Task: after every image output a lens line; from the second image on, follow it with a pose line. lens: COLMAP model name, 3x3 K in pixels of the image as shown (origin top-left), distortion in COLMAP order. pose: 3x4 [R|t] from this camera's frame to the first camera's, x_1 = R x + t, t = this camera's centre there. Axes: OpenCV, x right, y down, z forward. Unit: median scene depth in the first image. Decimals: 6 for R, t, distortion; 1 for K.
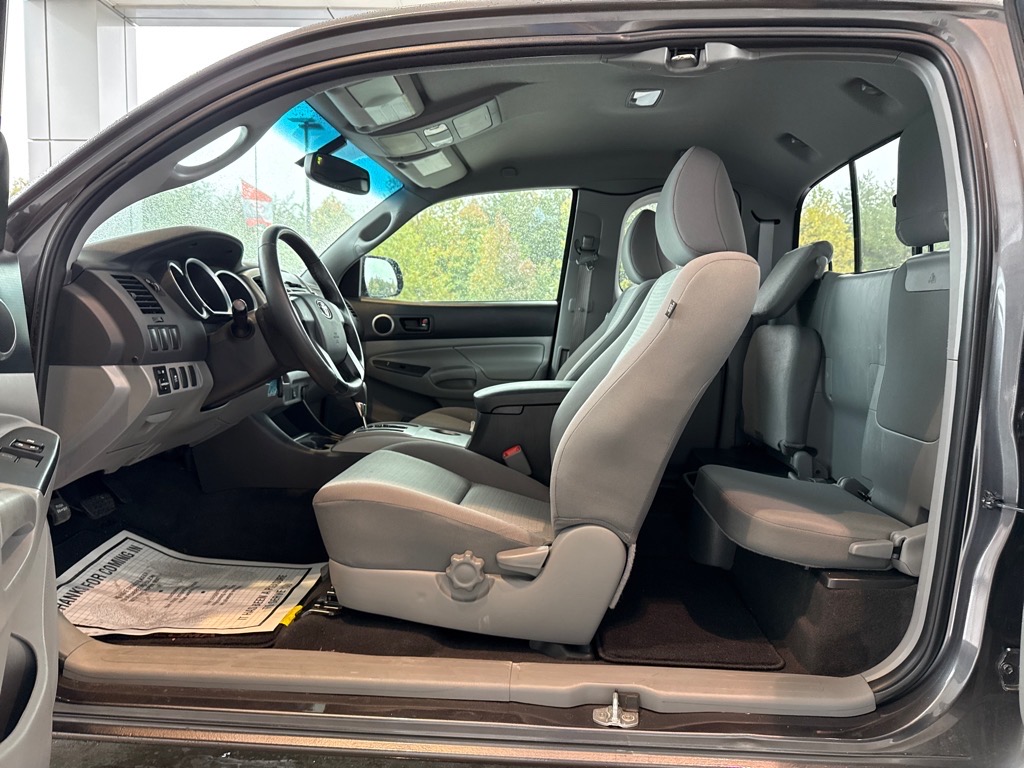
lens RADIAL K [[735.3, 0, 512.0], [0, 735.3, 384.0], [0, 0, 1]] dist [0.047866, -0.054015]
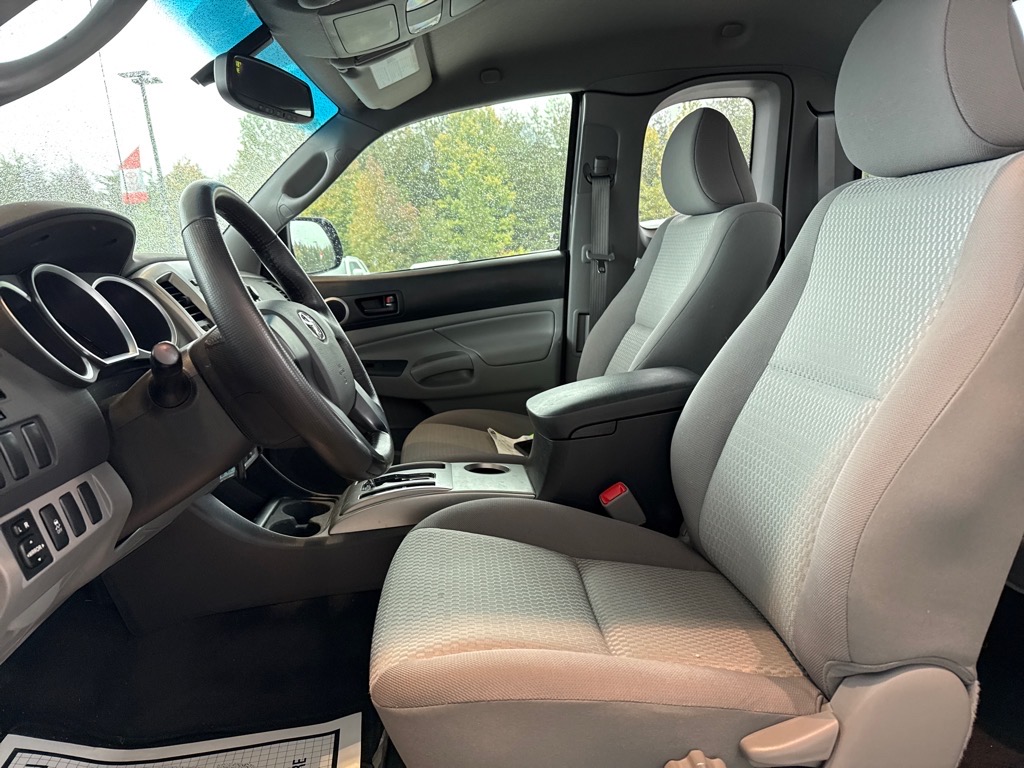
lens RADIAL K [[735.3, 0, 512.0], [0, 735.3, 384.0], [0, 0, 1]] dist [0.047866, -0.054015]
pose [[0.979810, -0.145825, 0.136772, -0.164008], [0.134264, 0.986823, 0.090299, -0.076193], [-0.148137, -0.070112, 0.986478, 0.367615]]
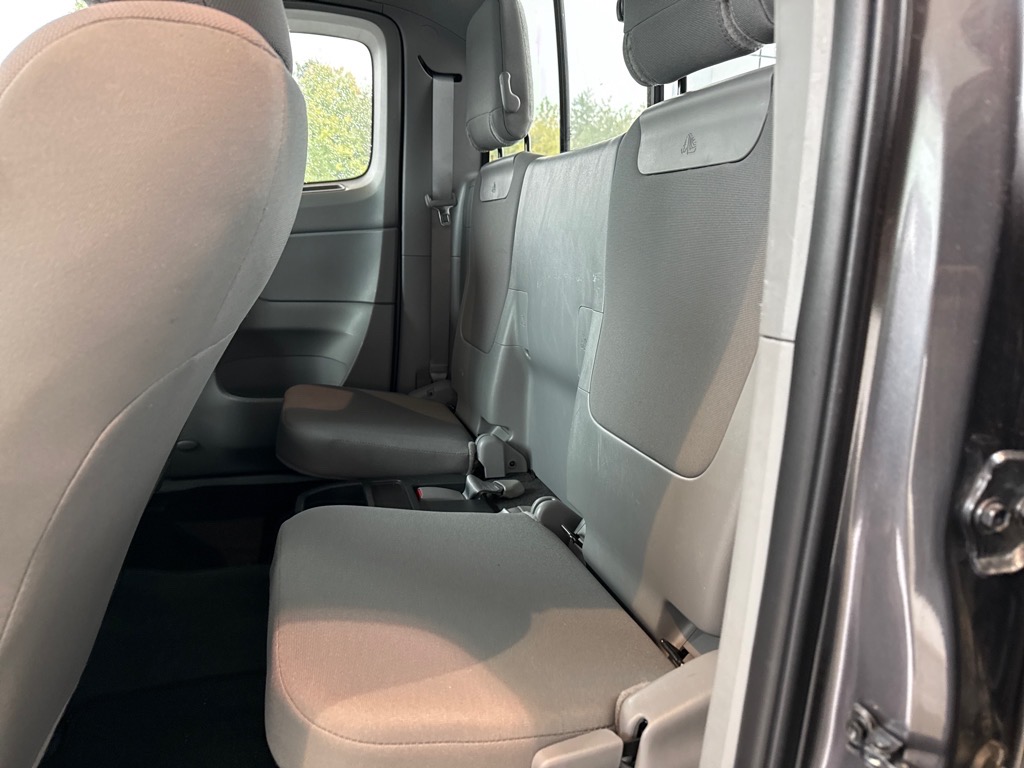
lens RADIAL K [[731.7, 0, 510.6], [0, 731.7, 400.5], [0, 0, 1]] dist [0.103221, -0.149418]
pose [[0.941215, -0.067487, 0.330998, 0.220059], [0.021078, 0.989664, 0.141845, -0.034289], [-0.337150, -0.126530, 0.932910, 0.439497]]
